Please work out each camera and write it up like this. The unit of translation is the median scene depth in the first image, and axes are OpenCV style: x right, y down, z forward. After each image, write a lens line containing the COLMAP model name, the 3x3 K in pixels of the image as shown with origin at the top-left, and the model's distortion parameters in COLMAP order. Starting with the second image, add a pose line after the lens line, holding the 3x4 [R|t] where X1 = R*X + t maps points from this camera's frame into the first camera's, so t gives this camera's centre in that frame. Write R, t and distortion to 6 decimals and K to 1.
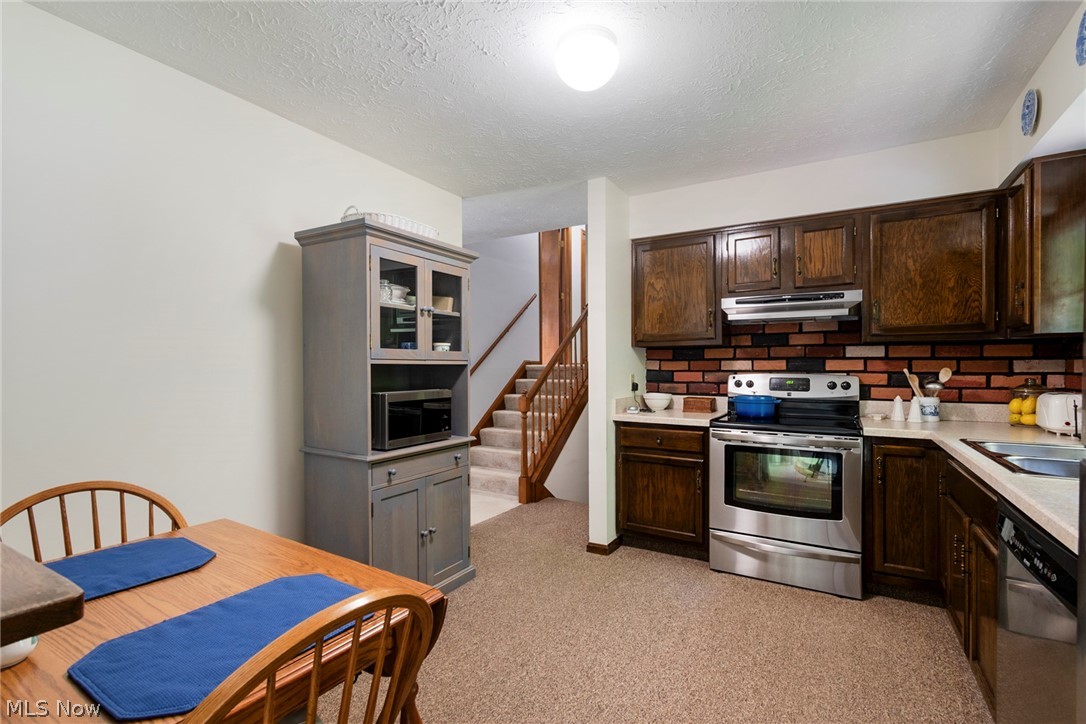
lens RADIAL K [[495.8, 0, 543.0], [0, 495.8, 362.0], [0, 0, 1]] dist [-0.016157, 0.000435]
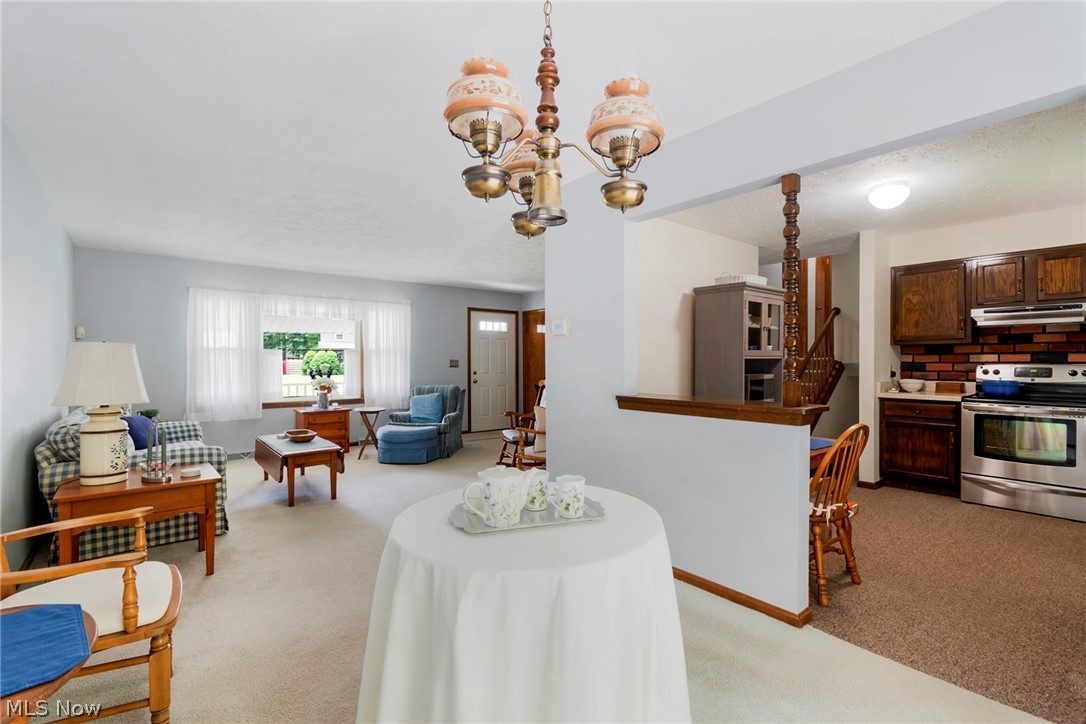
lens RADIAL K [[495.8, 0, 543.0], [0, 495.8, 362.0], [0, 0, 1]] dist [-0.016157, 0.000435]
pose [[0.938464, -0.002032, -0.345370, -0.281023], [0.006583, 0.999906, 0.012005, -0.006877], [0.345314, -0.013540, 0.938390, -0.677755]]
